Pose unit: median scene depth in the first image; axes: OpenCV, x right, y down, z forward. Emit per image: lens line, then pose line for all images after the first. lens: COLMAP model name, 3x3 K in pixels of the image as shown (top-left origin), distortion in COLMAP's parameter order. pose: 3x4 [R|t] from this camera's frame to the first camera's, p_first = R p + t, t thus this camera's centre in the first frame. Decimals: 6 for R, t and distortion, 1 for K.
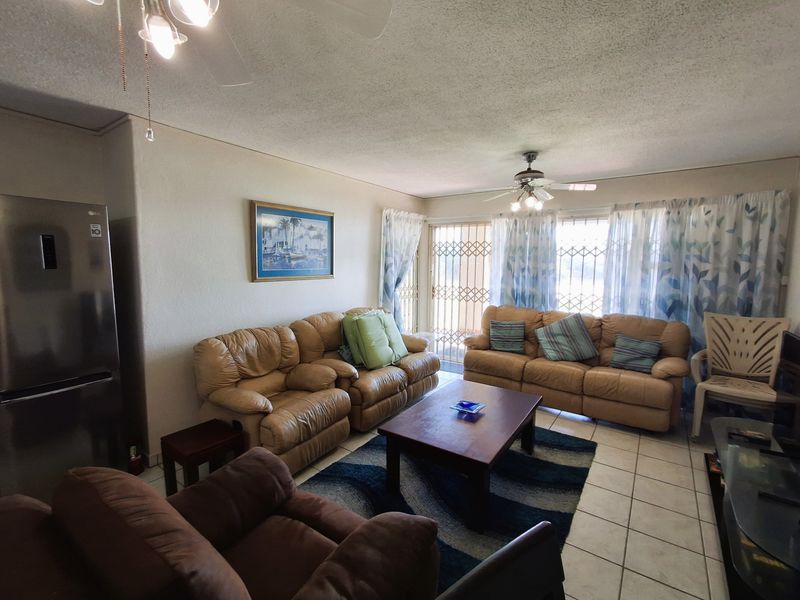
lens RADIAL K [[364.9, 0, 393.8], [0, 364.9, 296.2], [0, 0, 1]] dist [0.001418, 0.003547]
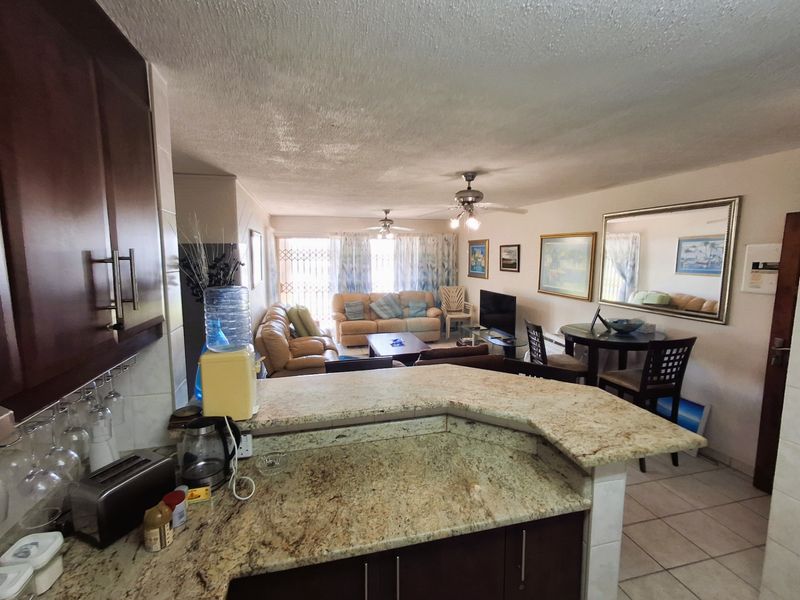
lens RADIAL K [[364.9, 0, 402.4], [0, 364.9, 293.7], [0, 0, 1]] dist [0.001418, 0.003547]
pose [[0.636057, -0.095594, 0.765697, -0.919845], [0.076854, 0.995211, 0.060407, -0.055781], [-0.767805, 0.020424, 0.640358, -0.232386]]
